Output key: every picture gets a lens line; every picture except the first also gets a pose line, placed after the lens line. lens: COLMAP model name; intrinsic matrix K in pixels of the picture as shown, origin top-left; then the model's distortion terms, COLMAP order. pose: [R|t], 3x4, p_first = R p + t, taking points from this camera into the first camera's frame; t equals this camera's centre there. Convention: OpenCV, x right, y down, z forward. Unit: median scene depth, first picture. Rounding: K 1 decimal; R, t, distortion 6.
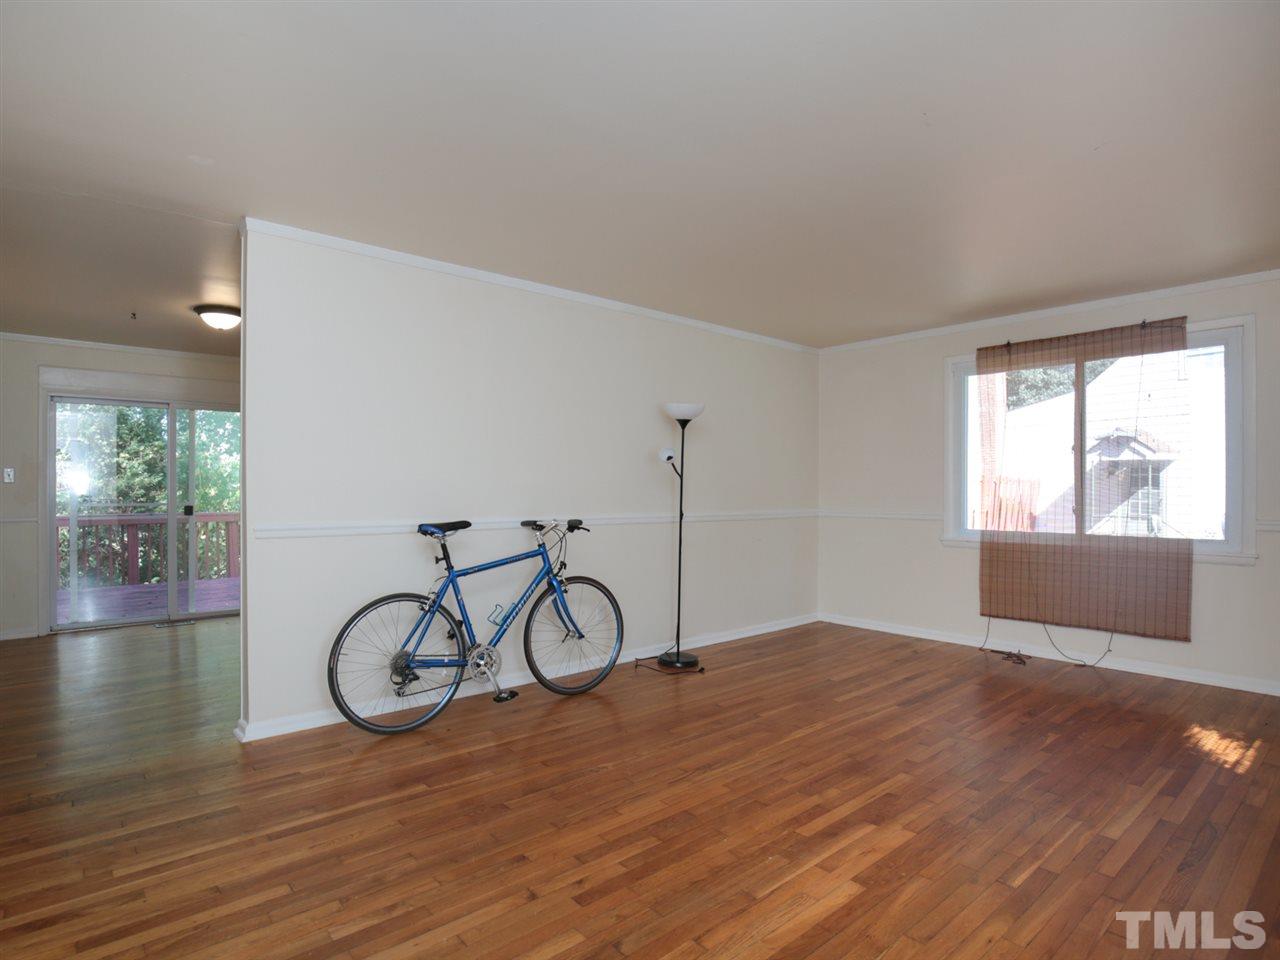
lens RADIAL K [[689.8, 0, 638.4], [0, 689.8, 492.5], [0, 0, 1]] dist [-0.021275, 0.002082]
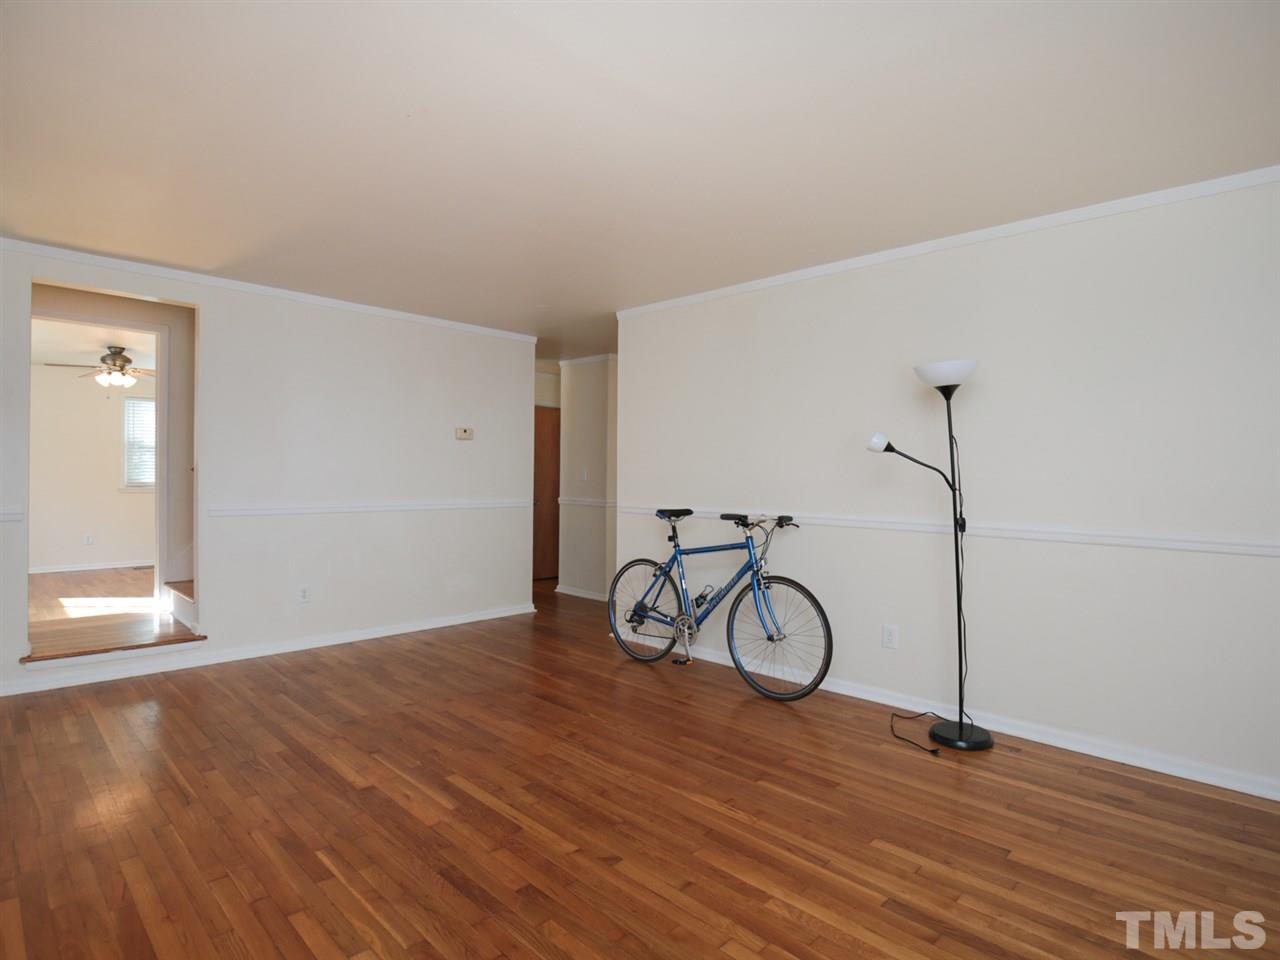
lens RADIAL K [[668.4, 0, 585.6], [0, 668.4, 485.4], [0, 0, 1]] dist [-0.023694, 0.000282]
pose [[0.040868, 0.008698, -0.999127, 0.928919], [-0.014981, 0.999855, 0.008092, -0.006783], [0.999052, 0.014637, 0.040992, 0.795209]]
